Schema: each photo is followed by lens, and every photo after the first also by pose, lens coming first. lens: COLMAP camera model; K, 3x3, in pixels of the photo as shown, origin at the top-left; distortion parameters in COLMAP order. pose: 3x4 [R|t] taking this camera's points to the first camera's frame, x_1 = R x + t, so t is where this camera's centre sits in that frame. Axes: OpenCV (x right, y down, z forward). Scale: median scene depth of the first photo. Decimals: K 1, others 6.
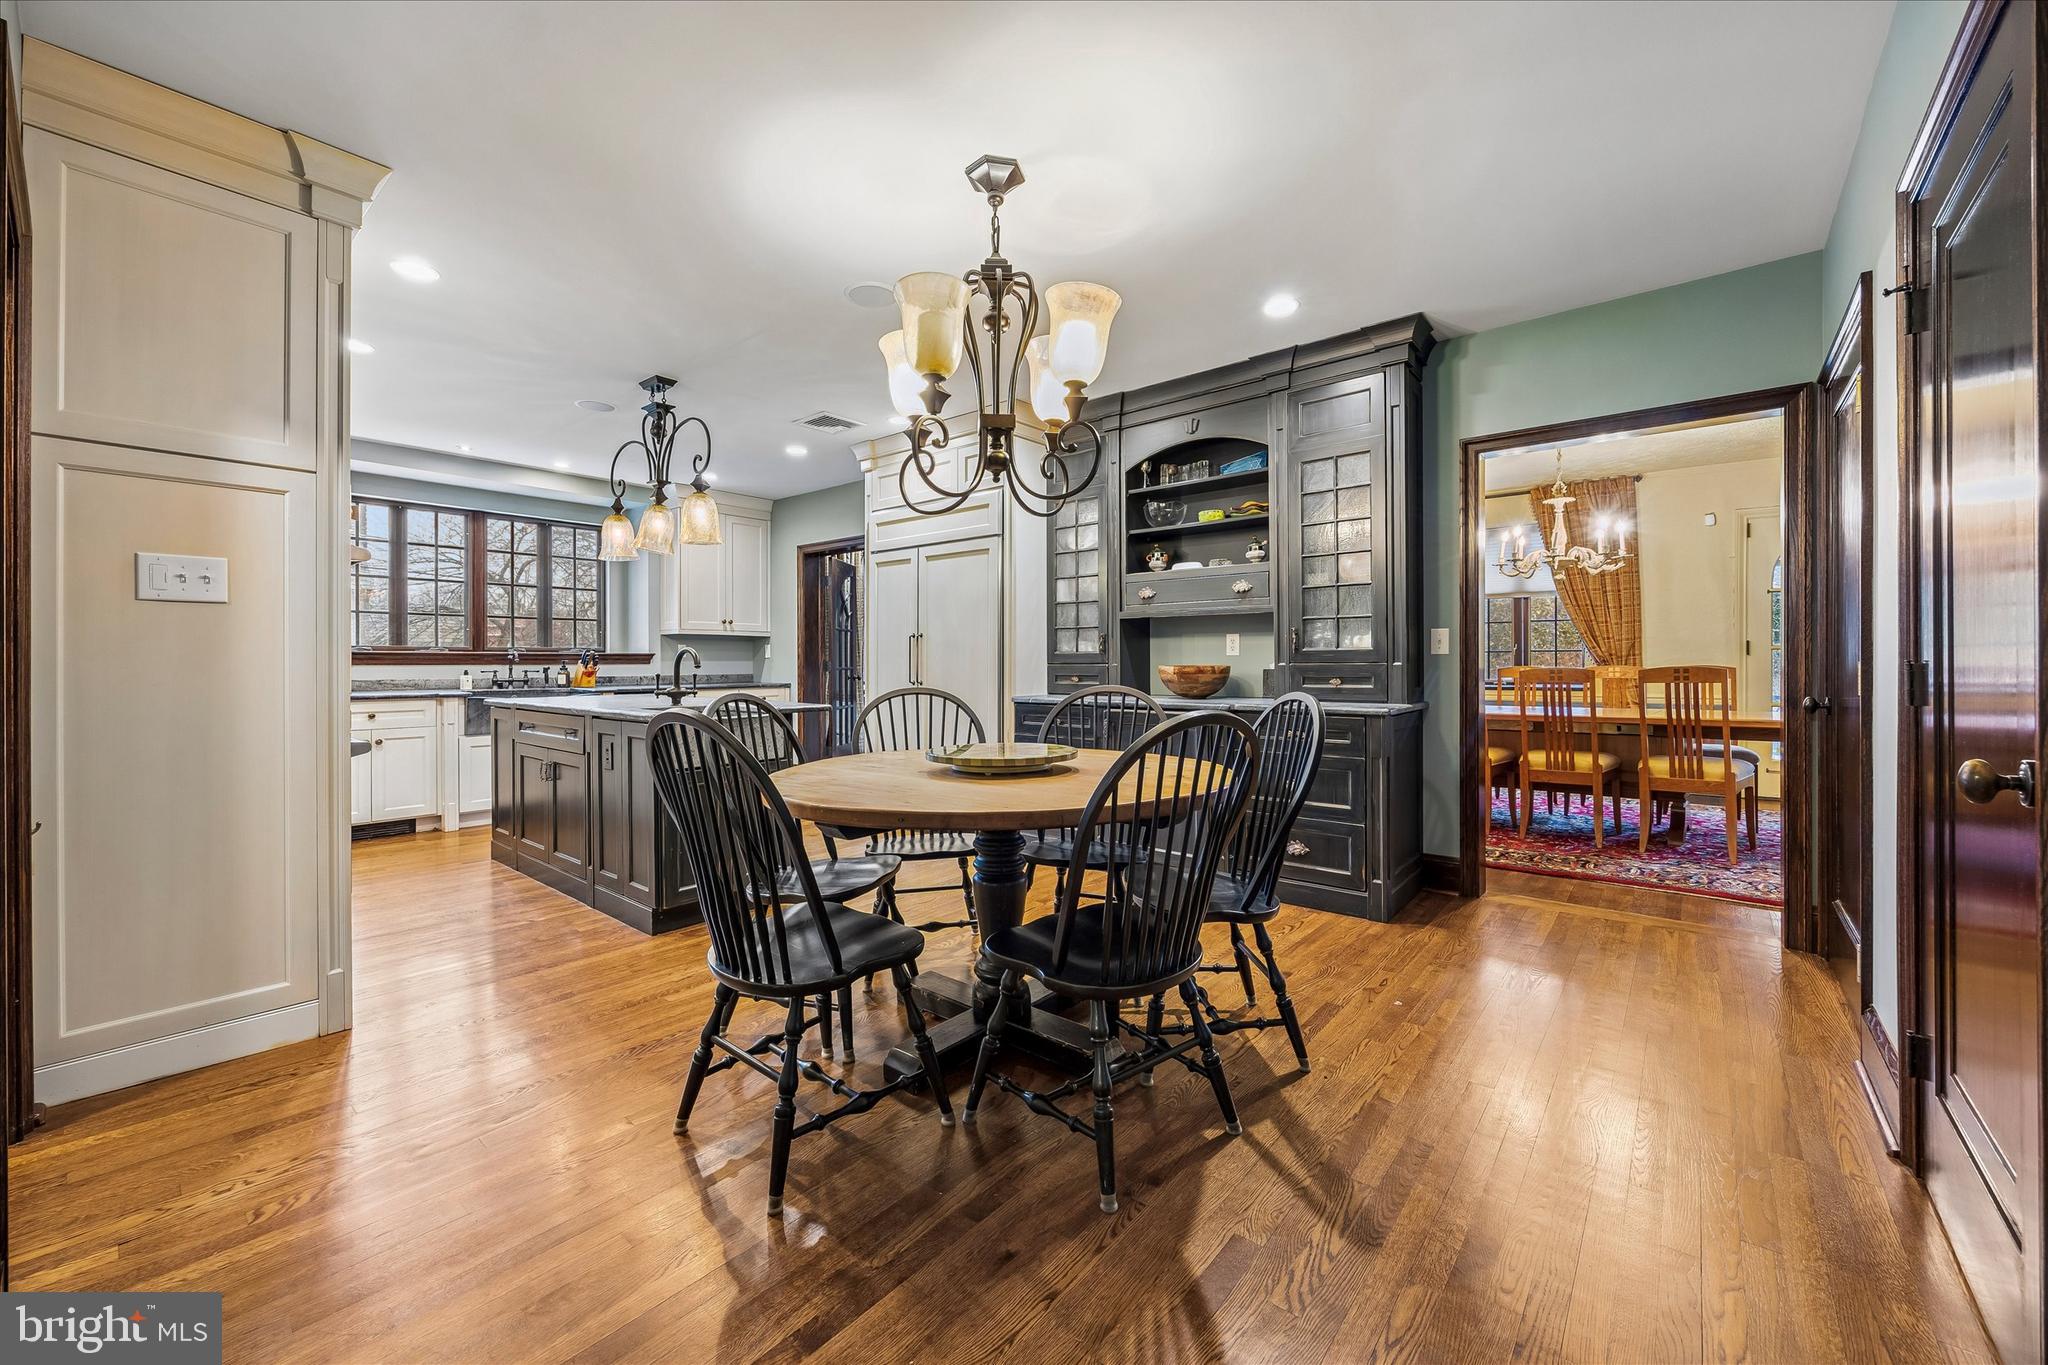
lens RADIAL K [[788.7, 0, 1031.3], [0, 788.7, 671.2], [0, 0, 1]] dist [-0.000318, -0.000129]
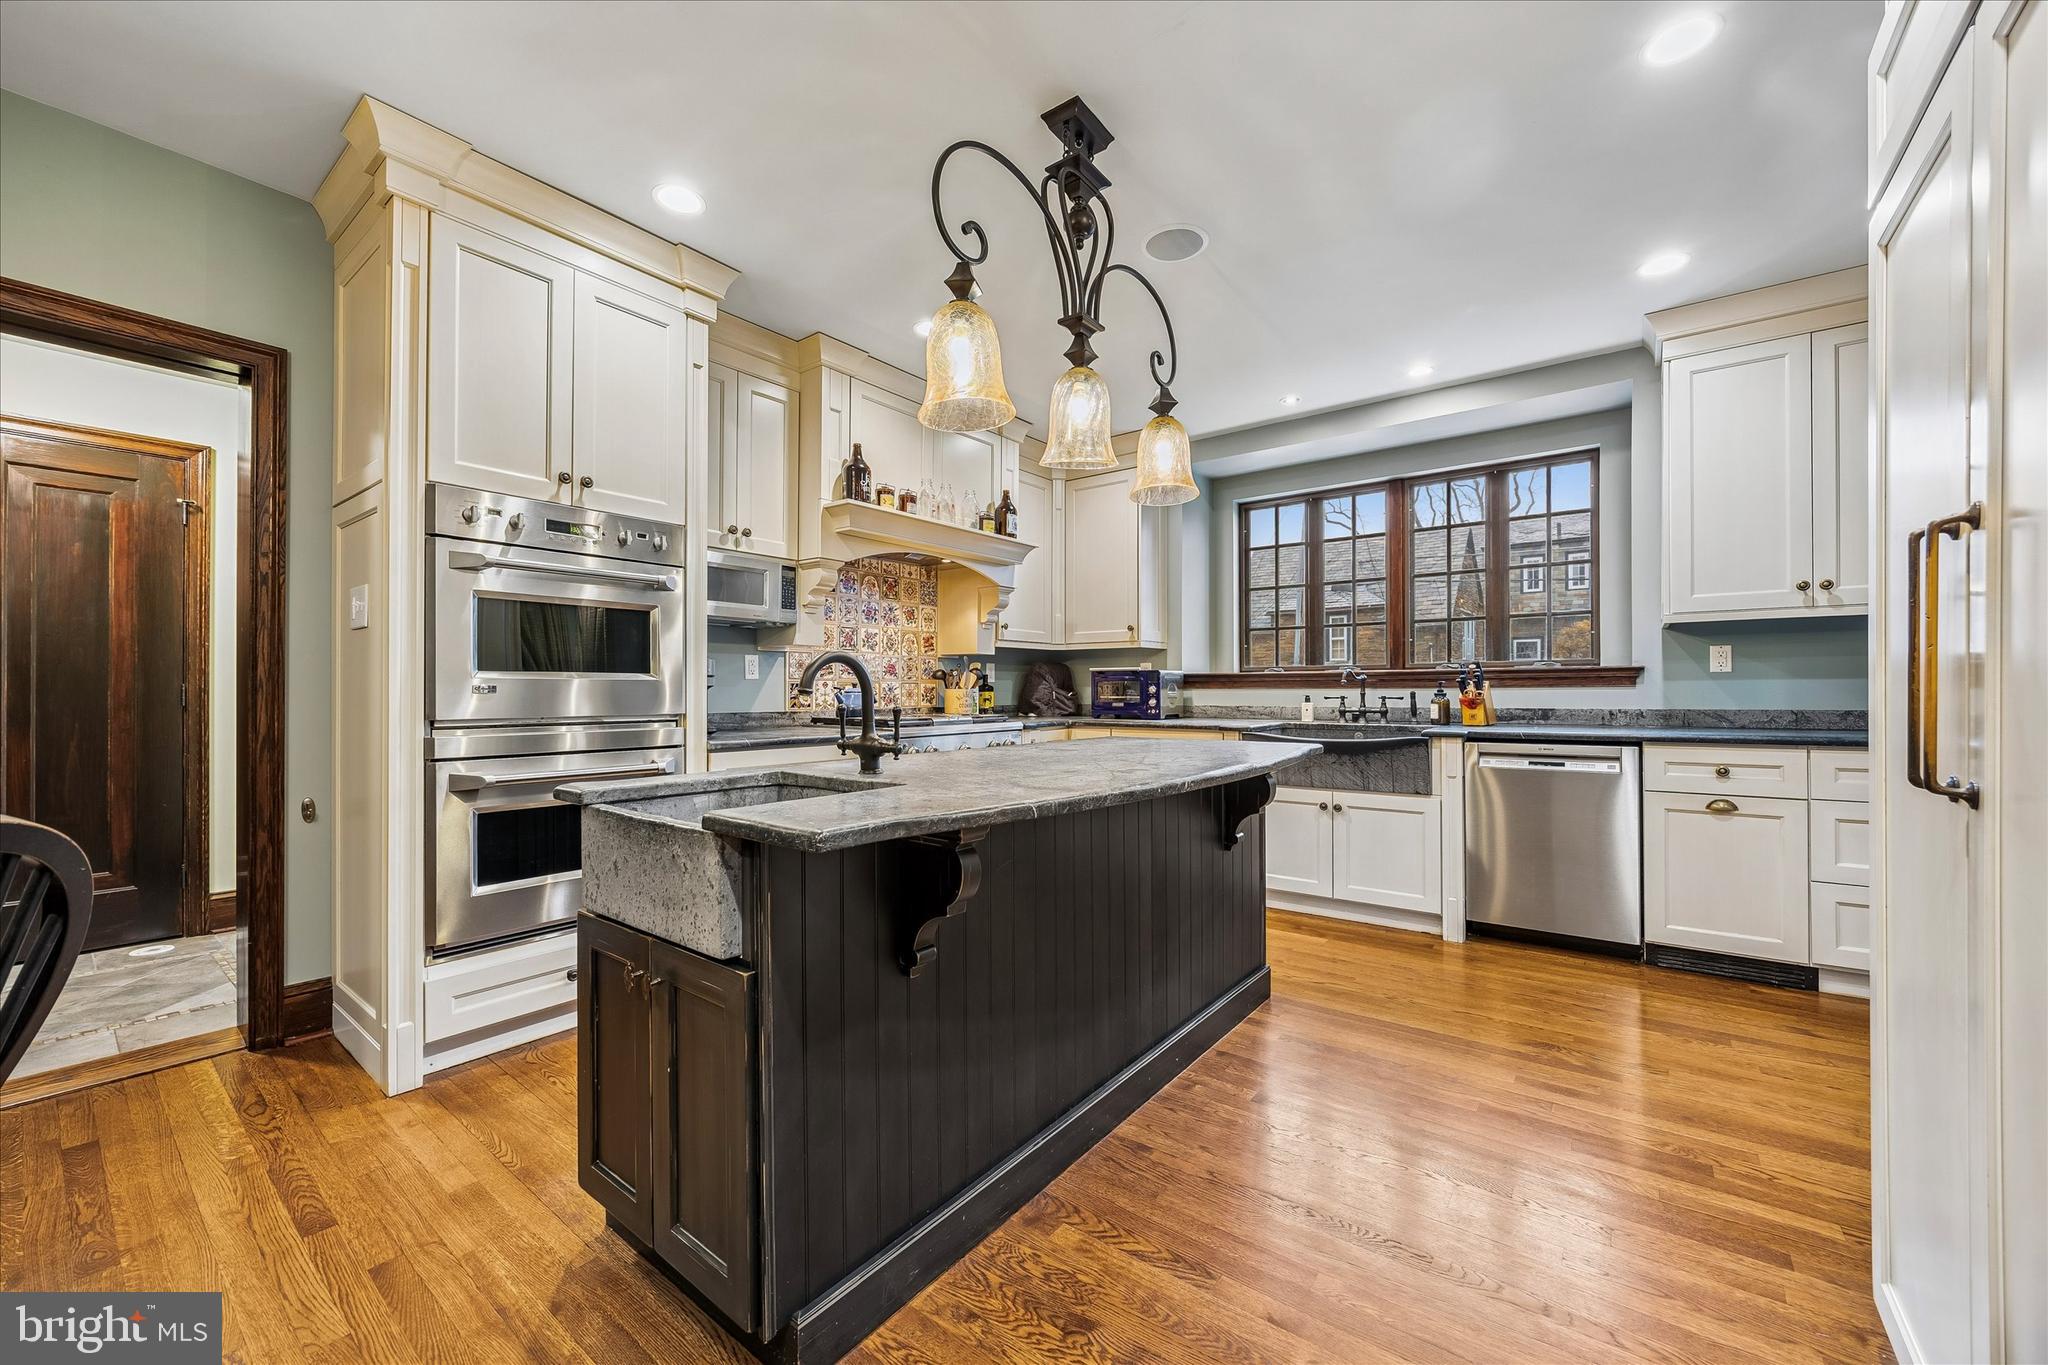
lens RADIAL K [[788.7, 0, 1031.3], [0, 788.7, 671.2], [0, 0, 1]] dist [-0.000318, -0.000129]
pose [[0.041211, -0.024776, -0.998843, 0.019428], [-0.005197, 0.999674, -0.025011, -0.004365], [0.999137, 0.006221, 0.041068, 0.678194]]
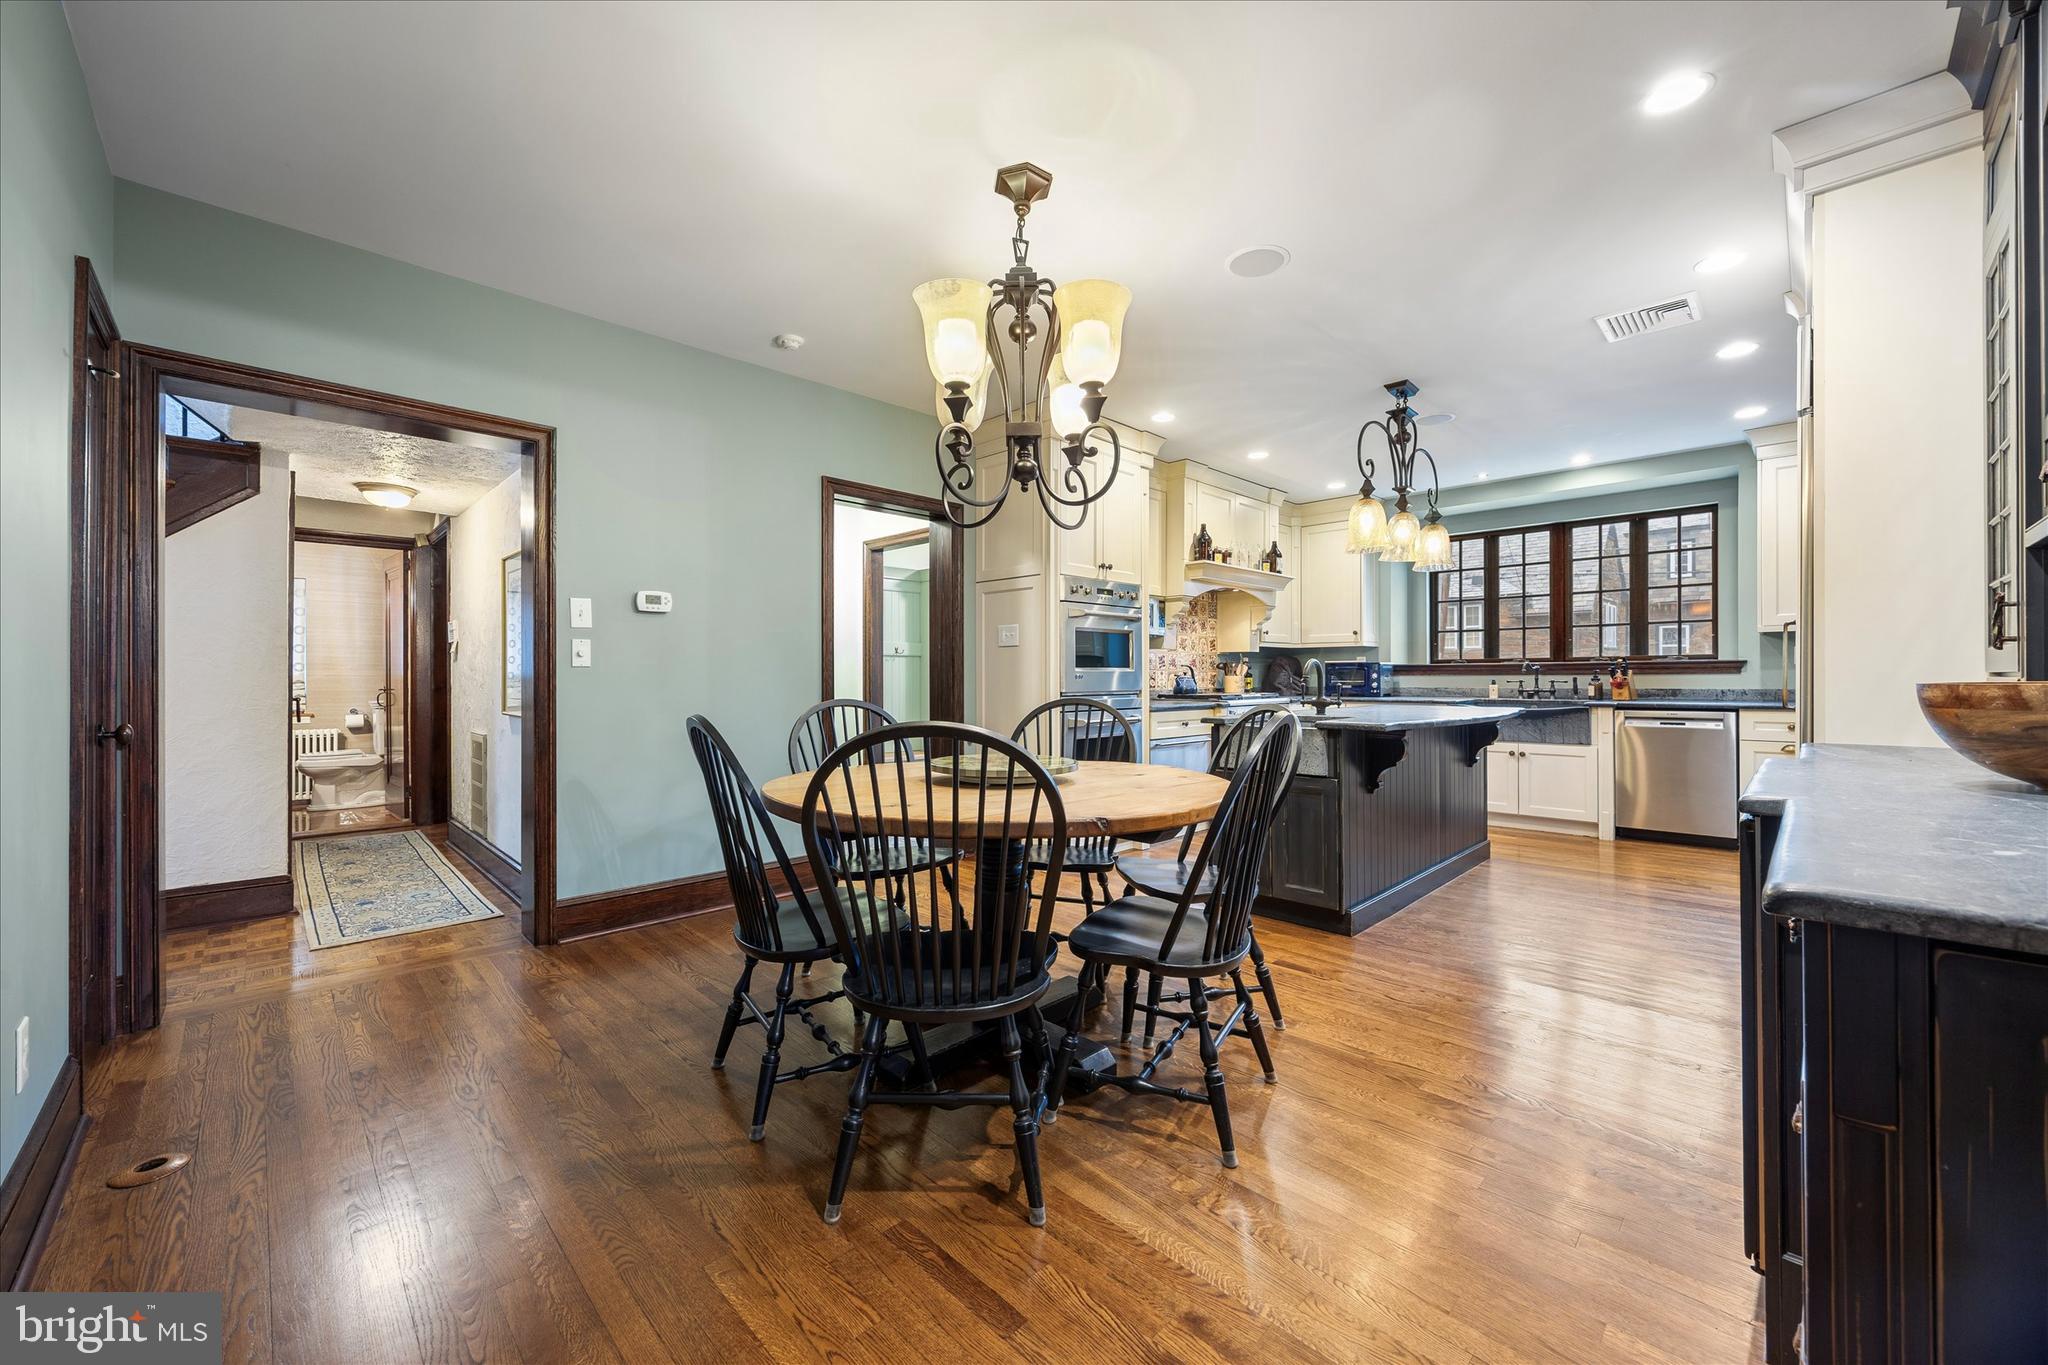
lens RADIAL K [[777.8, 0, 1027.6], [0, 777.8, 666.9], [0, 0, 1]] dist [0.000125, 0.000000]
pose [[-0.093166, -0.013113, -0.995564, 0.381339], [-0.004359, 0.999909, -0.012762, -0.003177], [0.995641, 0.003150, -0.093214, 0.447159]]
